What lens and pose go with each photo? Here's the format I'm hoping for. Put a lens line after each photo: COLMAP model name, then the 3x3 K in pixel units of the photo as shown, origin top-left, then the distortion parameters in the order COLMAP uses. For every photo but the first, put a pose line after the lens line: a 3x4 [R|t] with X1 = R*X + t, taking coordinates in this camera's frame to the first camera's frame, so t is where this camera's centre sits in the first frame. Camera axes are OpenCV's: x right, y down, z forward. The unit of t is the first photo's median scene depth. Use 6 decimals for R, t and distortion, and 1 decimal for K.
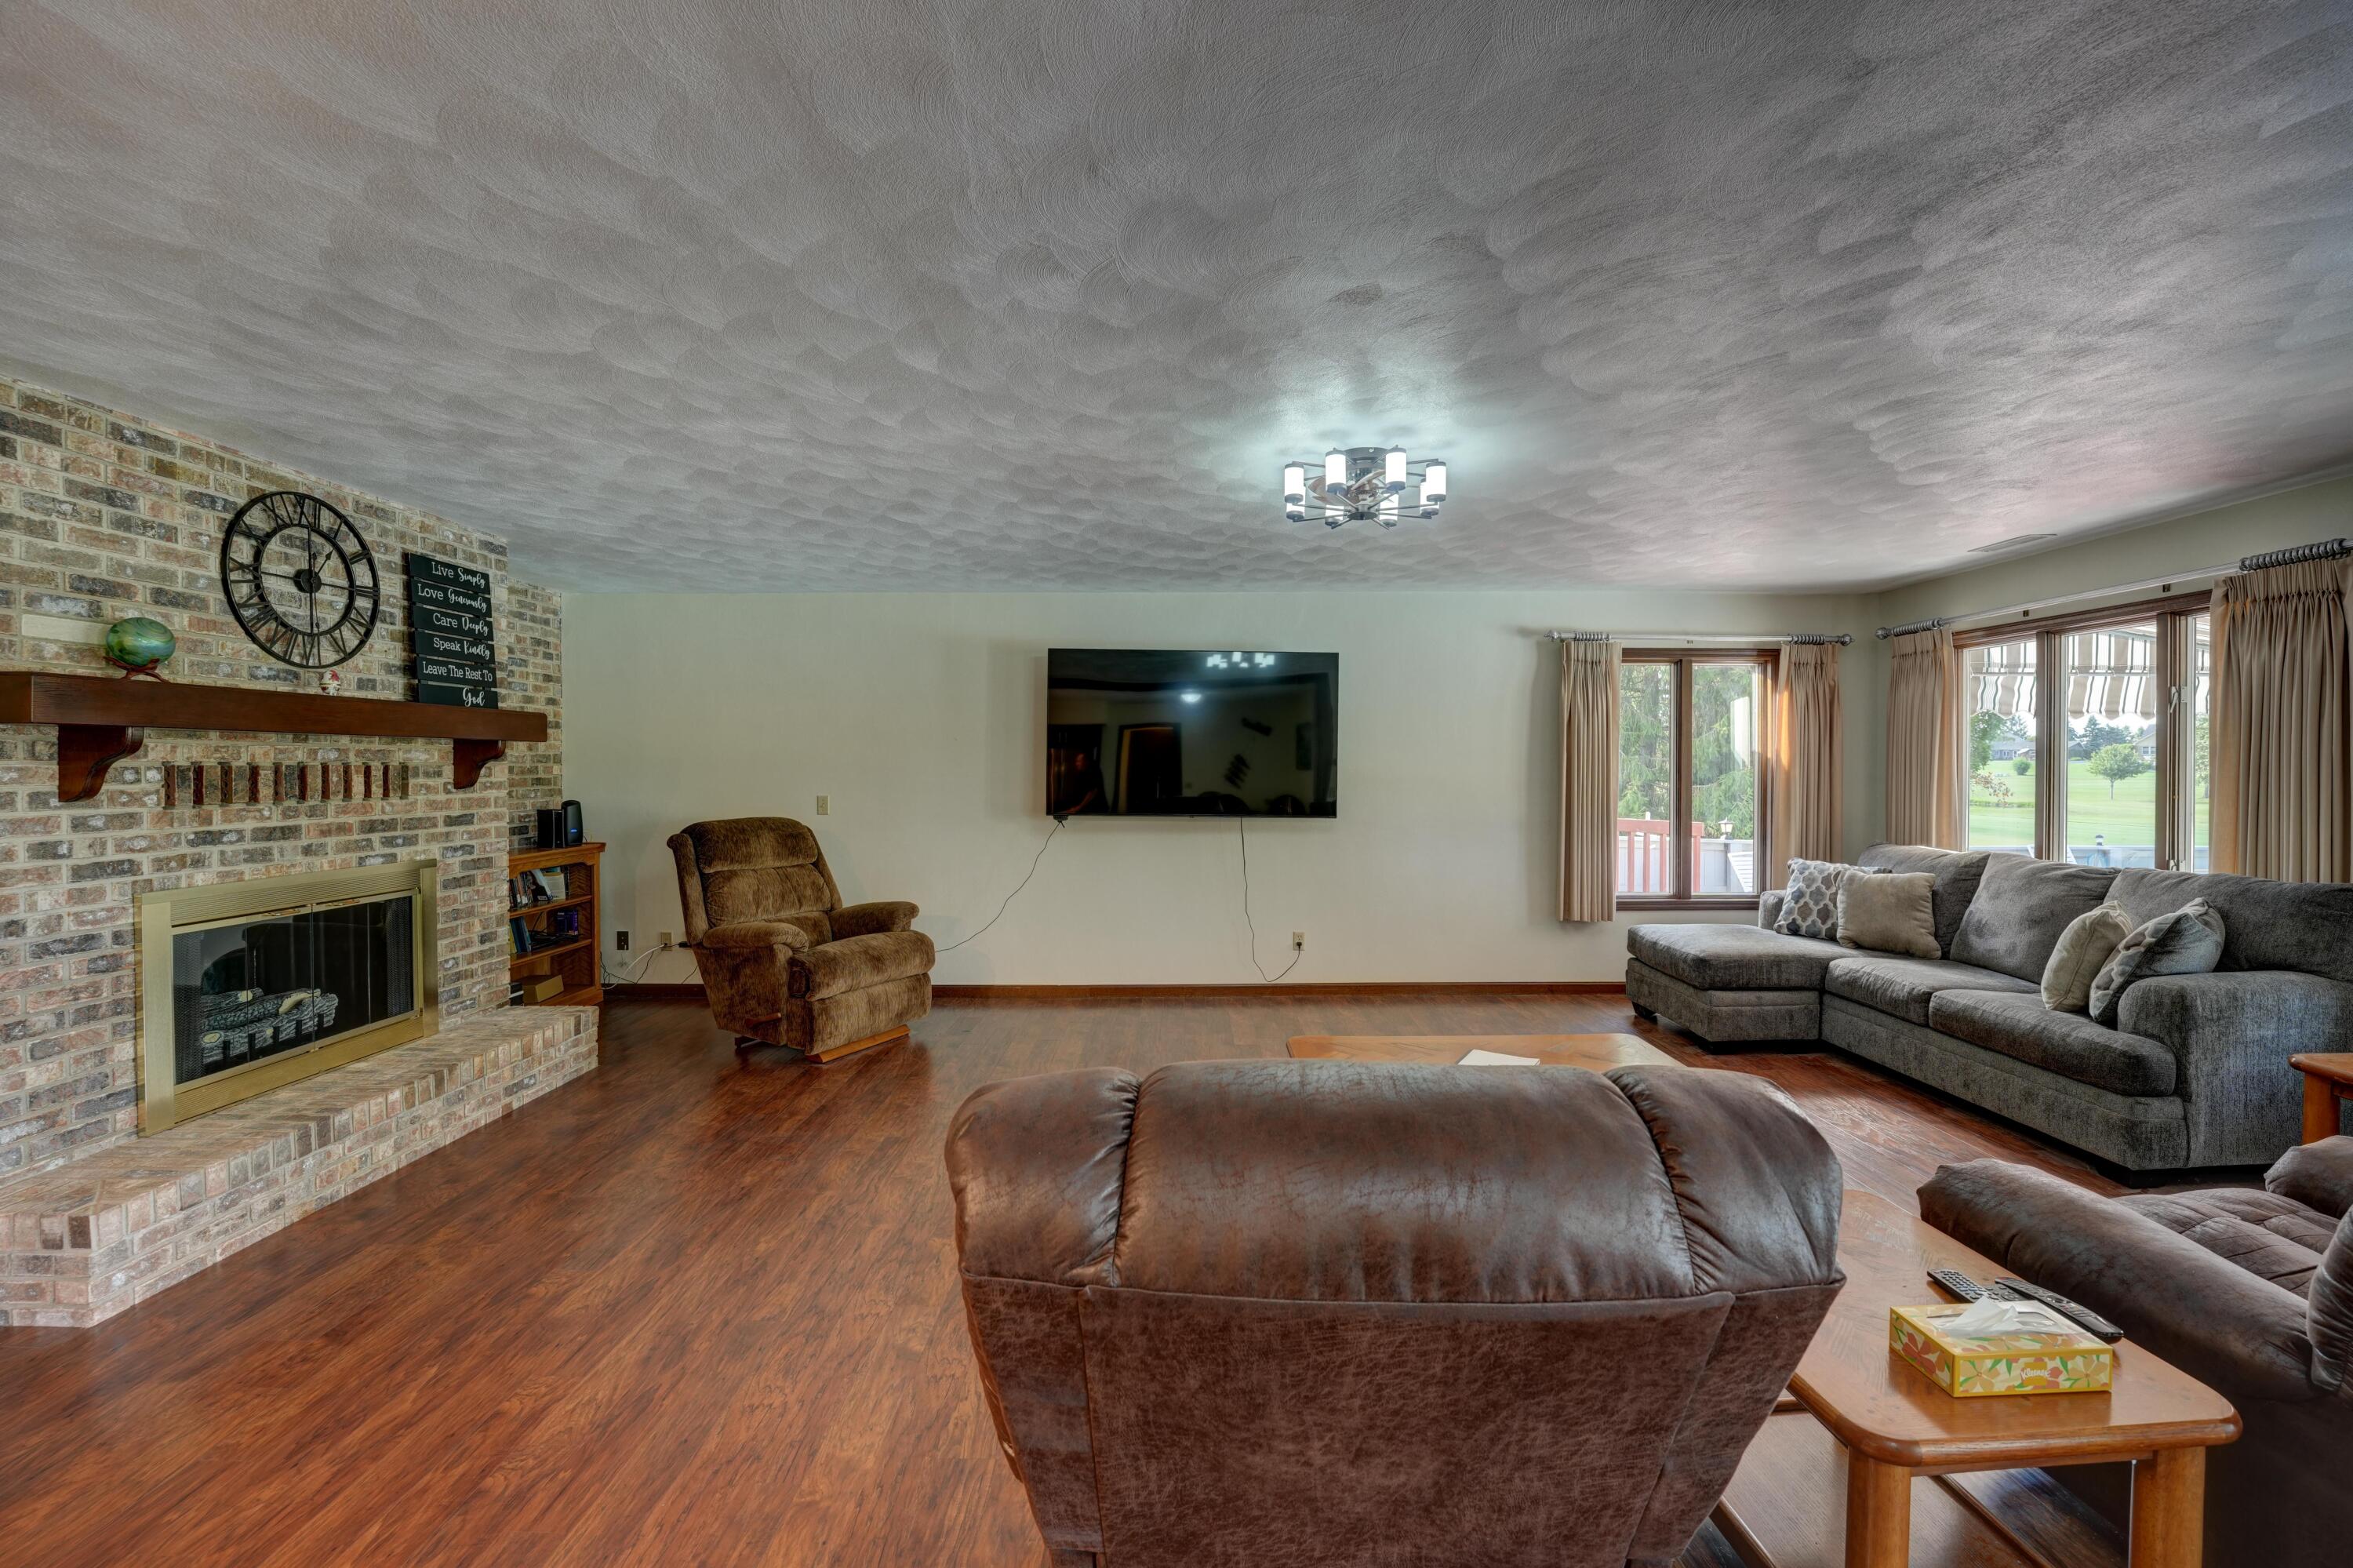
lens RADIAL K [[956.0, 0, 1189.3], [0, 956.0, 772.2], [0, 0, 1]] dist [-0.029123, 0.002699]
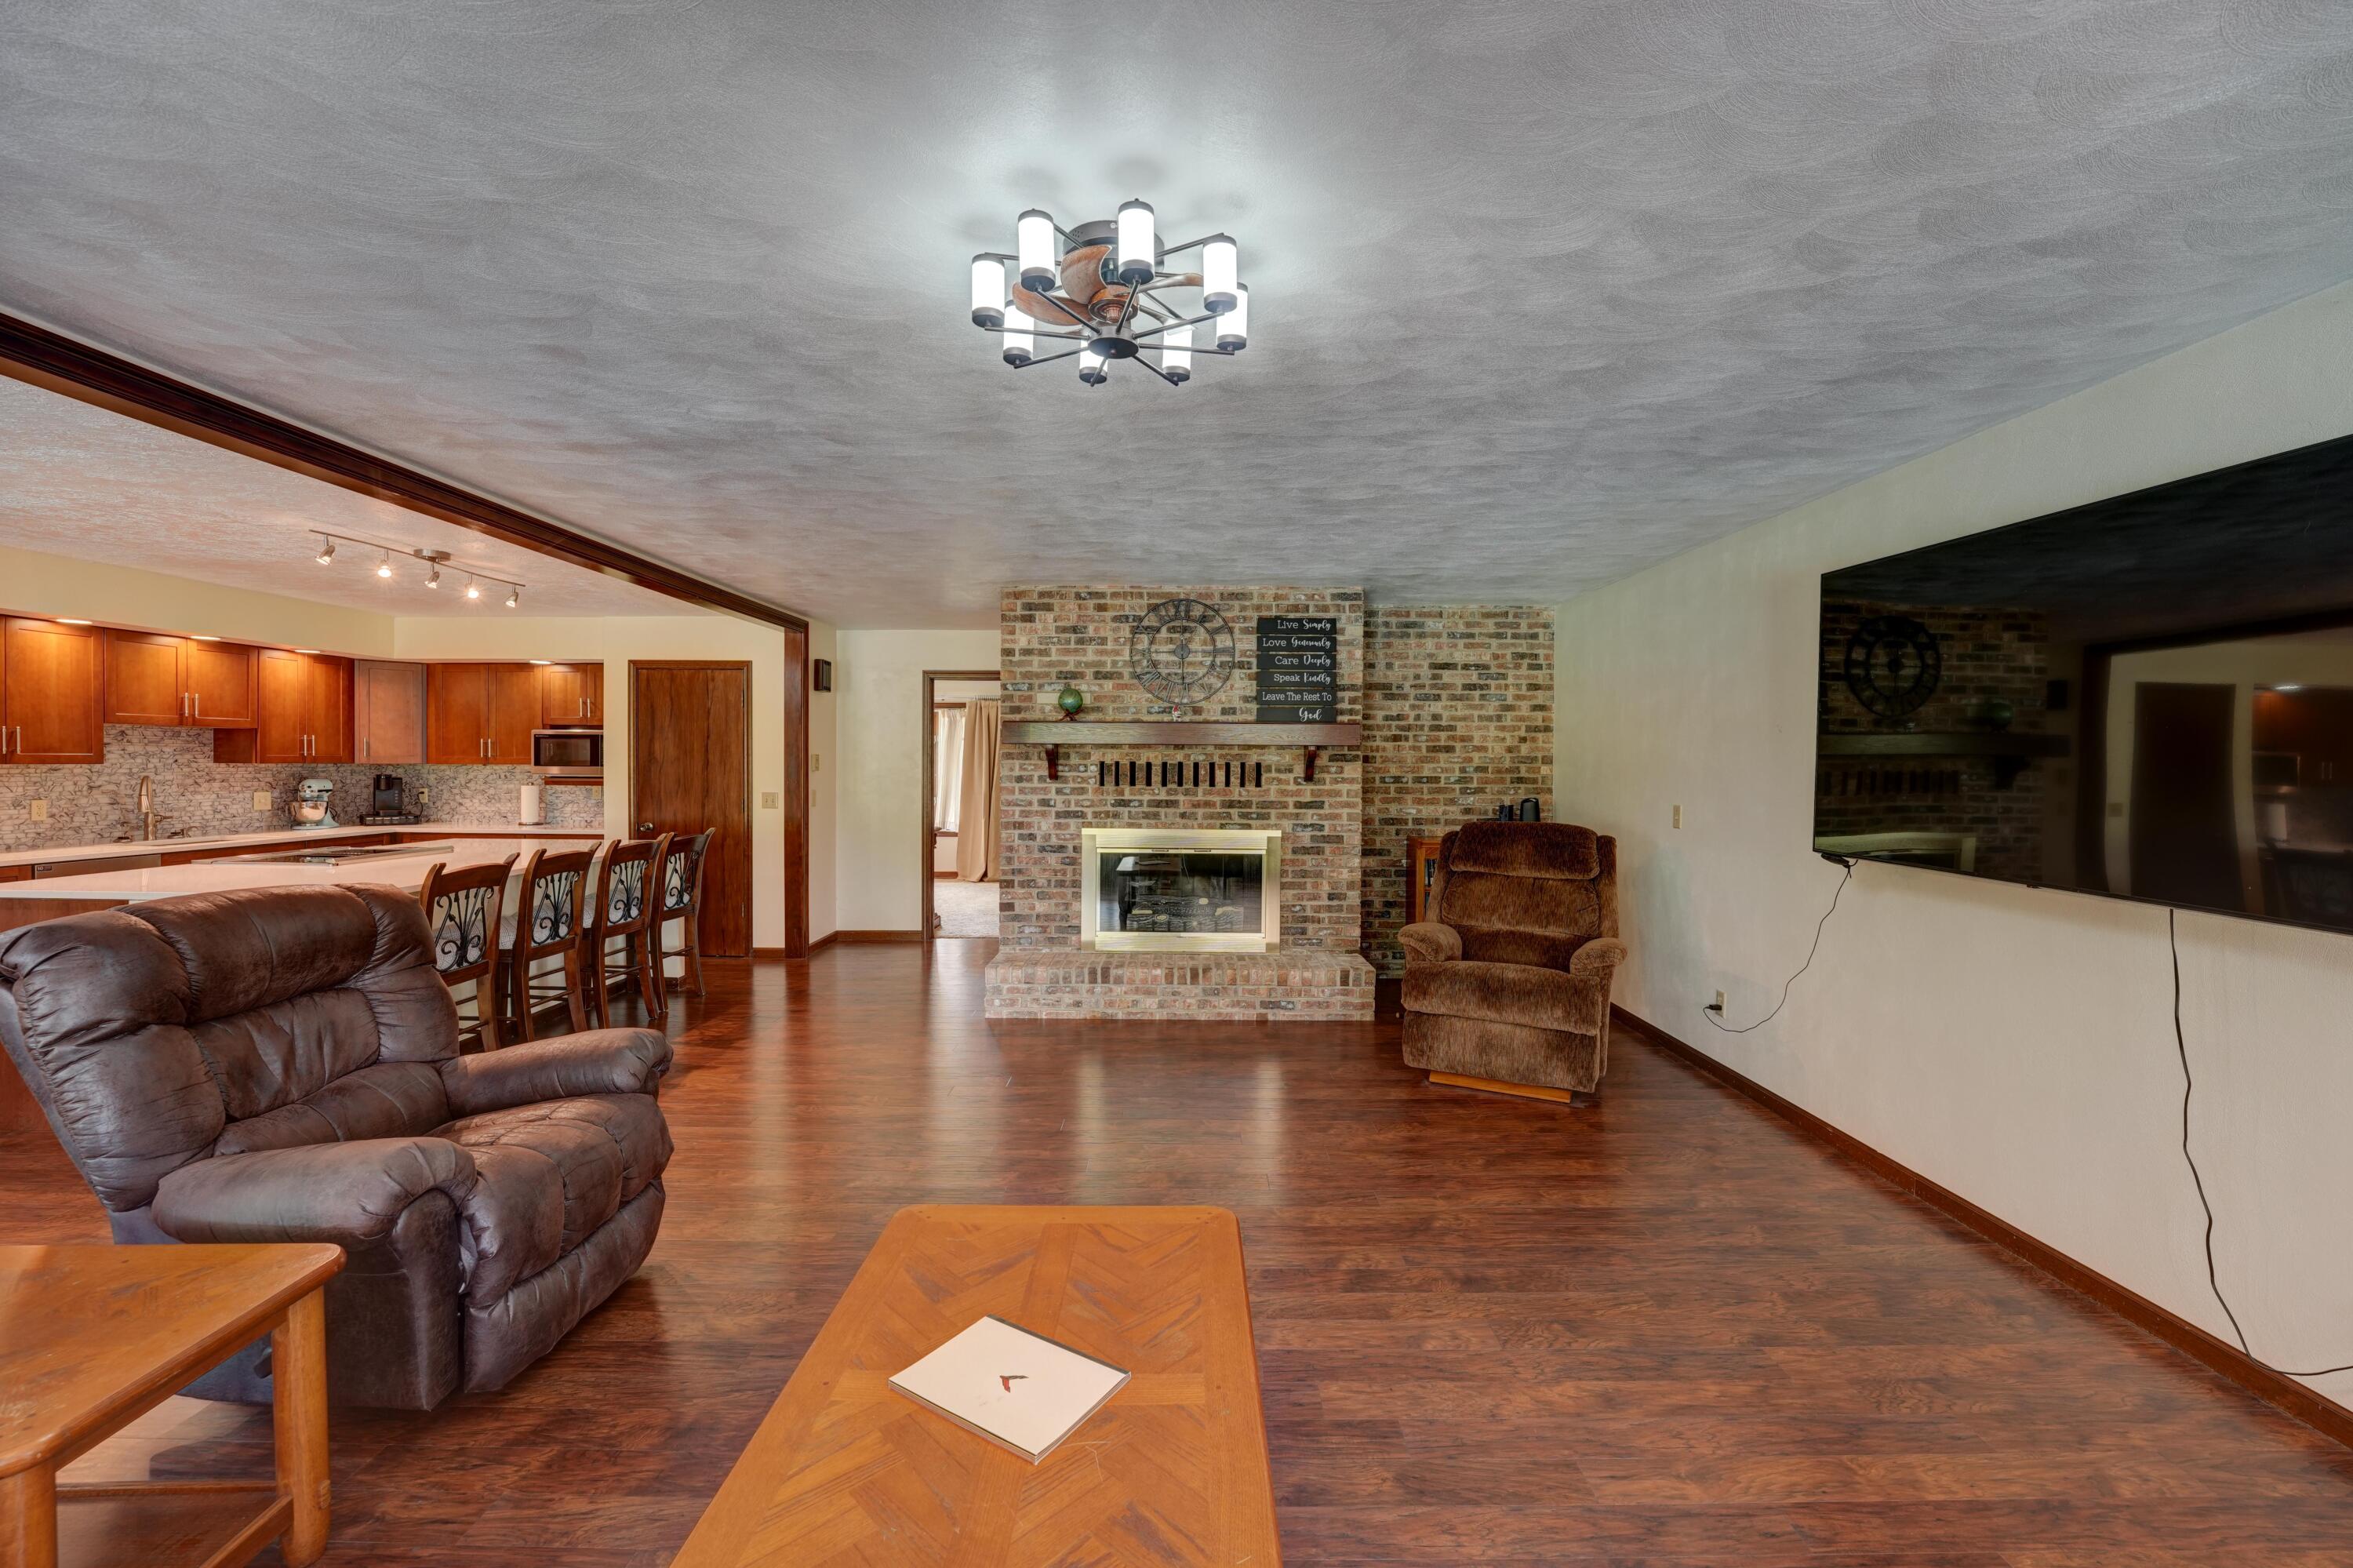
lens RADIAL K [[956.0, 0, 1179.8], [0, 956.0, 774.7], [0, 0, 1]] dist [-0.029123, 0.002699]
pose [[-0.003293, 0.011629, -0.999927, 0.706589], [-0.013530, 0.999840, 0.011672, -0.007323], [0.999903, 0.013567, -0.003135, 0.957192]]
